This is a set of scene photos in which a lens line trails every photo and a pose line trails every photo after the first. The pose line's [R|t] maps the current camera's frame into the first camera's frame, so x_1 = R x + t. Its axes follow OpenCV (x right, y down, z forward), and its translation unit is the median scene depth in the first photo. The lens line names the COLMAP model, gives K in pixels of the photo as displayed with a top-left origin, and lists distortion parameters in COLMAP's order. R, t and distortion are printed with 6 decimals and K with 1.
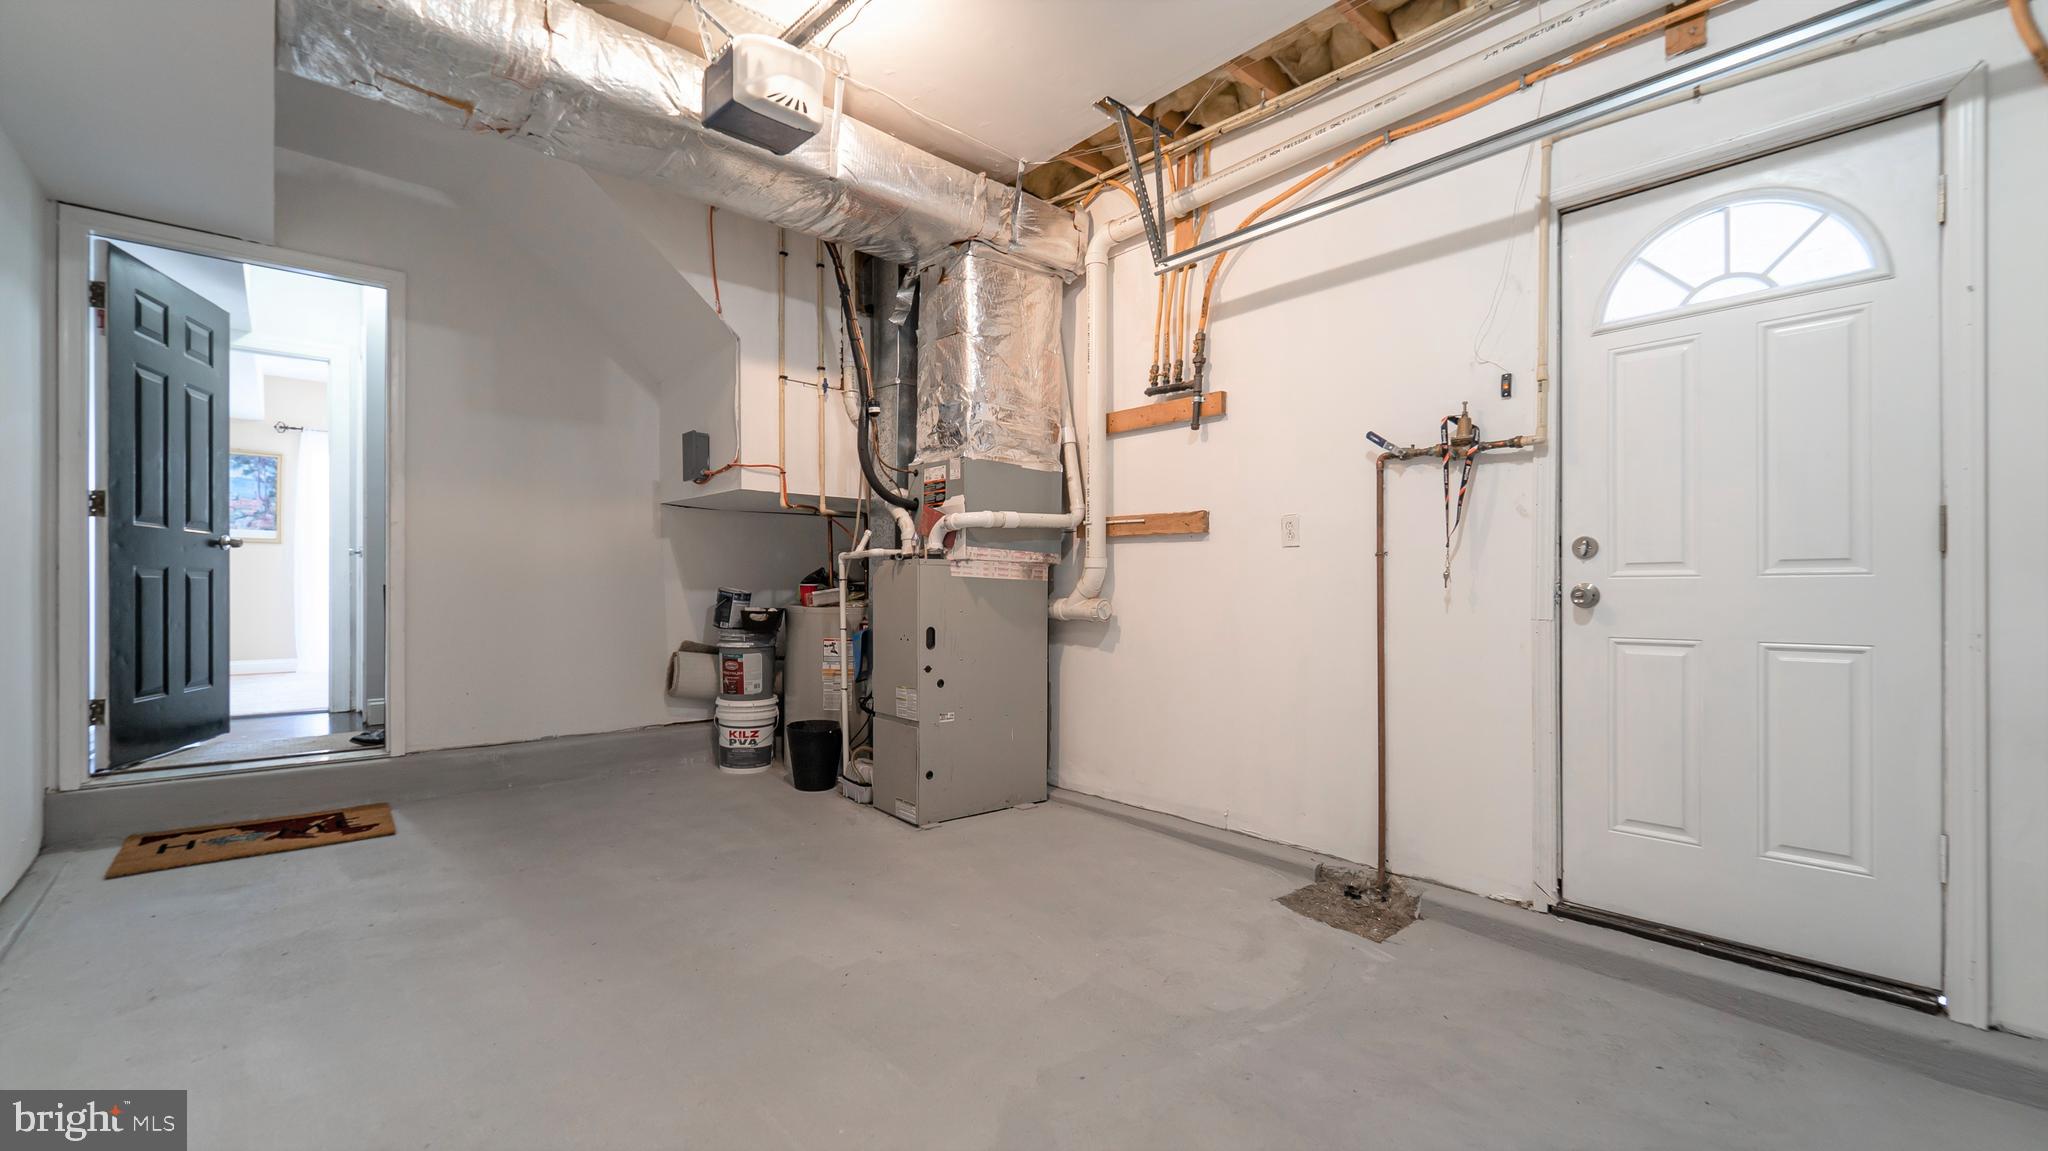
lens RADIAL K [[846.0, 0, 1014.4], [0, 846.0, 586.3], [0, 0, 1]] dist [0.001704, -0.000063]
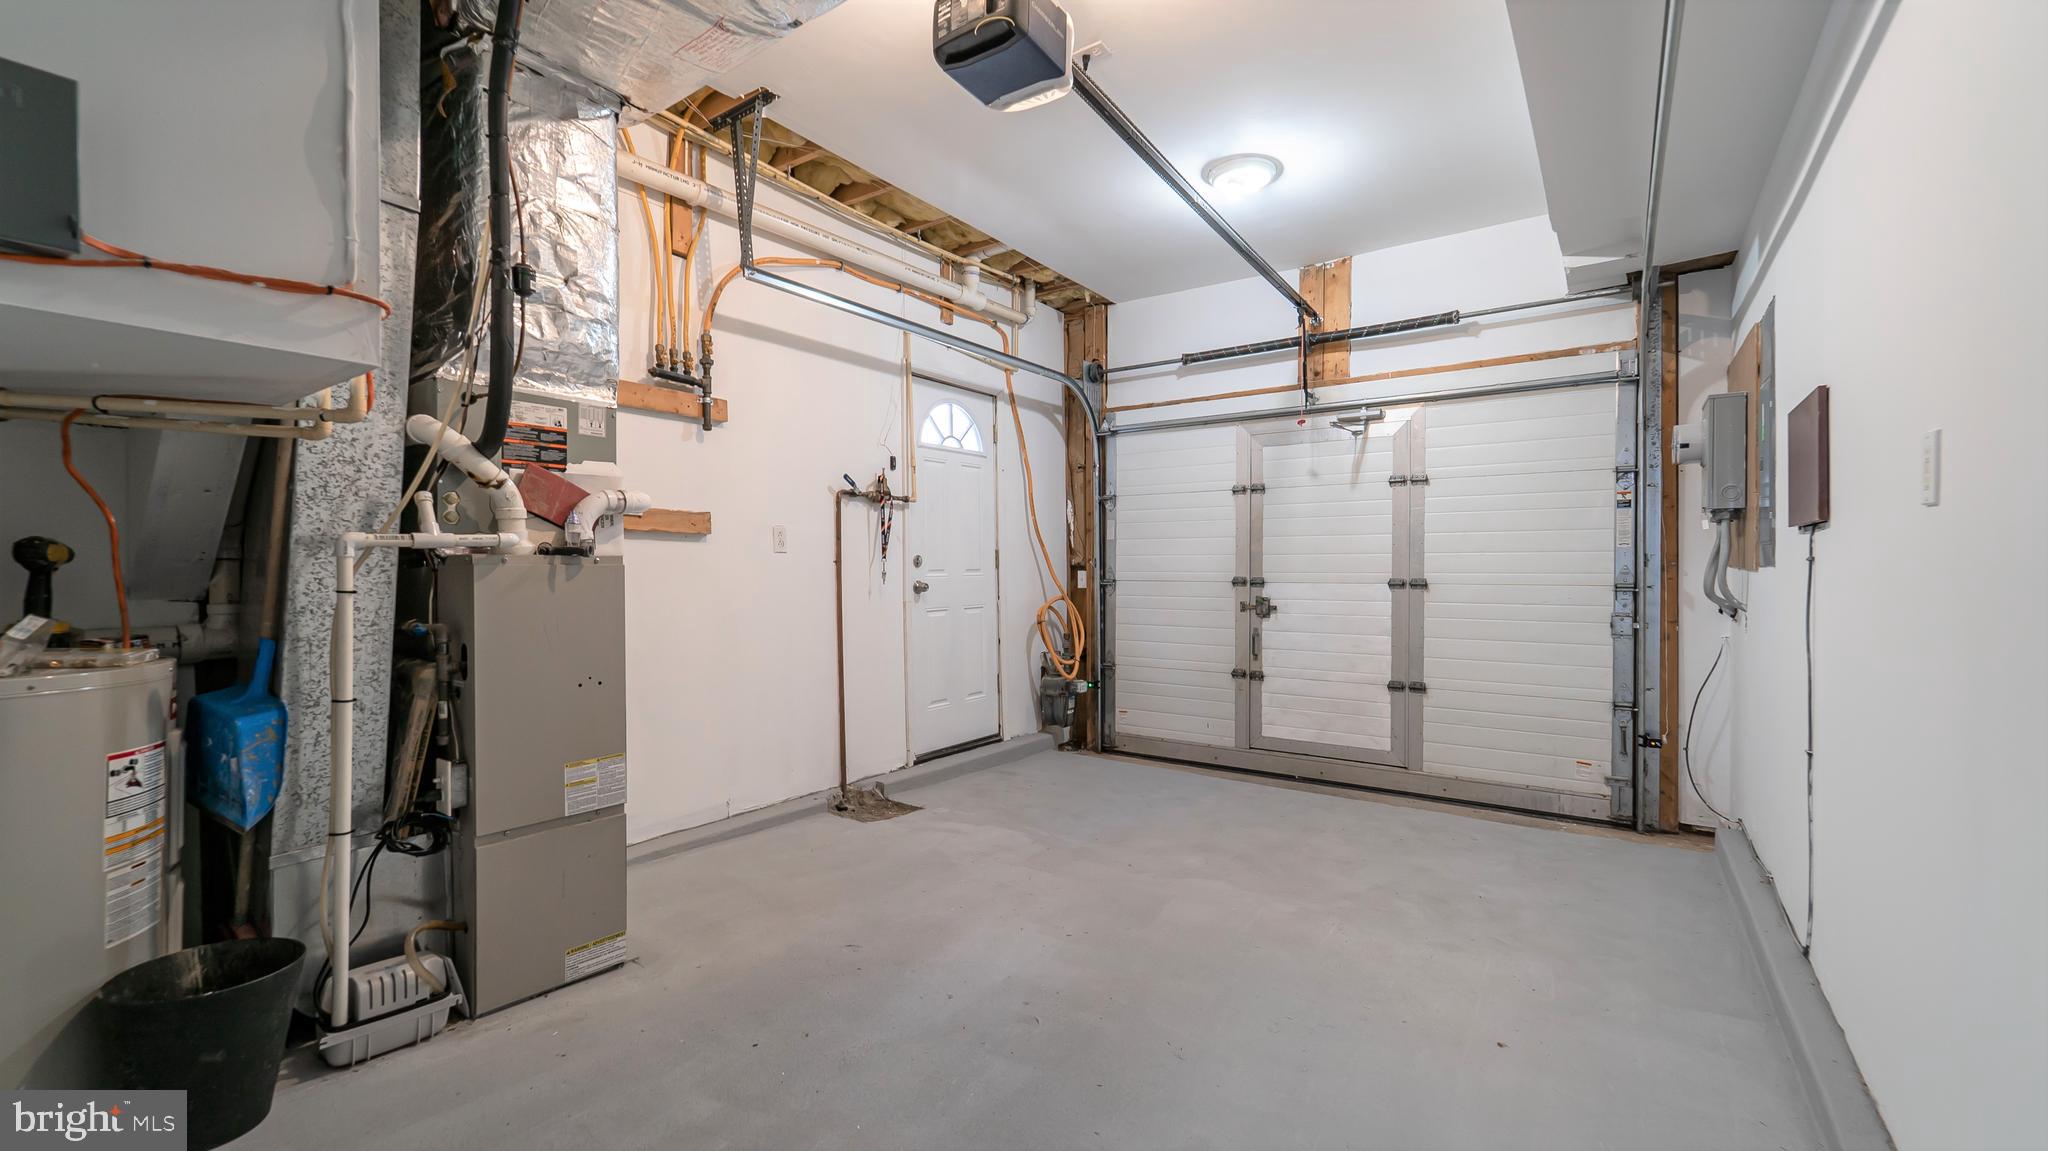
lens RADIAL K [[852.5, 0, 1024.0], [0, 852.5, 575.5], [0, 0, 1]] dist [-0.000216, -0.000090]
pose [[-0.242274, -0.008681, 0.970169, -0.906634], [0.003634, 0.999945, 0.009855, -0.024569], [-0.970201, 0.005913, -0.242229, 0.938582]]
